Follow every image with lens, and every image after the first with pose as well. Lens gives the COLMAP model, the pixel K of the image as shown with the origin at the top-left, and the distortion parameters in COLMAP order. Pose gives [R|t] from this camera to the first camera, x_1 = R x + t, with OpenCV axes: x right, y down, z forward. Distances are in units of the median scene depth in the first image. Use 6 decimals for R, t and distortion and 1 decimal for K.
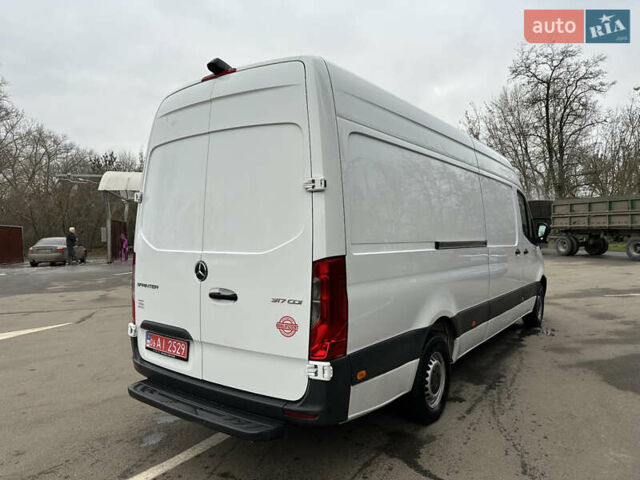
lens RADIAL K [[441.4, 0, 322.4], [0, 441.4, 242.2], [0, 0, 1]] dist [0.090512, -0.132797]
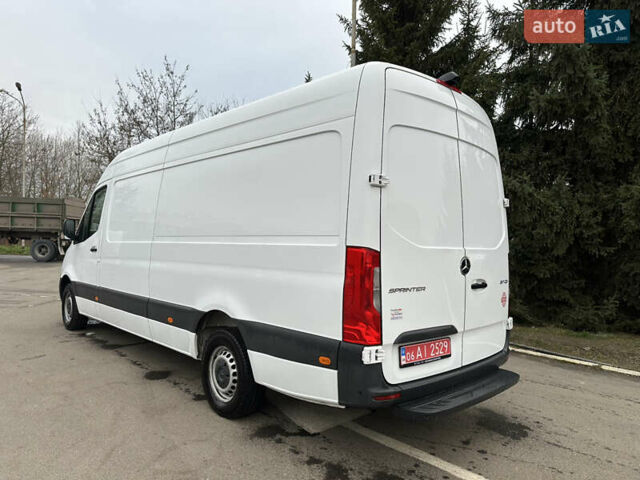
lens RADIAL K [[441.4, 0, 322.4], [0, 441.4, 242.2], [0, 0, 1]] dist [0.090512, -0.132797]
pose [[0.188989, 0.014027, 0.981879, -1.316382], [-0.007727, 0.999888, -0.012797, 0.021699], [-0.981949, -0.005168, 0.189076, 1.062572]]
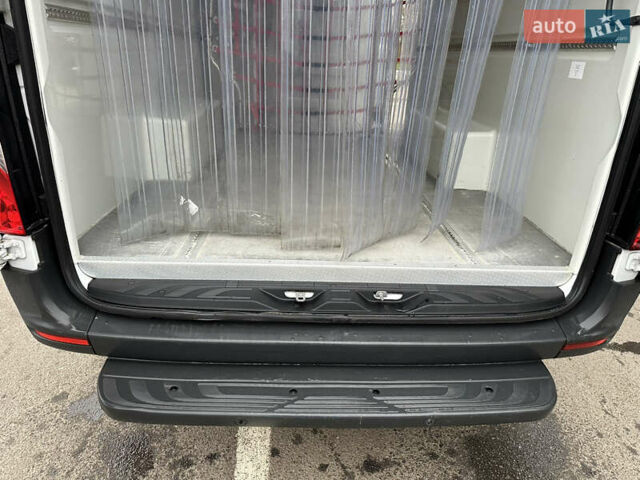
lens RADIAL K [[455.4, 0, 321.4], [0, 455.4, 237.3], [0, 0, 1]] dist [0.031853, -0.044844]
pose [[0.787090, -0.208284, 0.580609, -0.493227], [-0.032342, 0.926037, 0.376044, 0.048350], [-0.615990, -0.314758, 0.722138, 0.668973]]
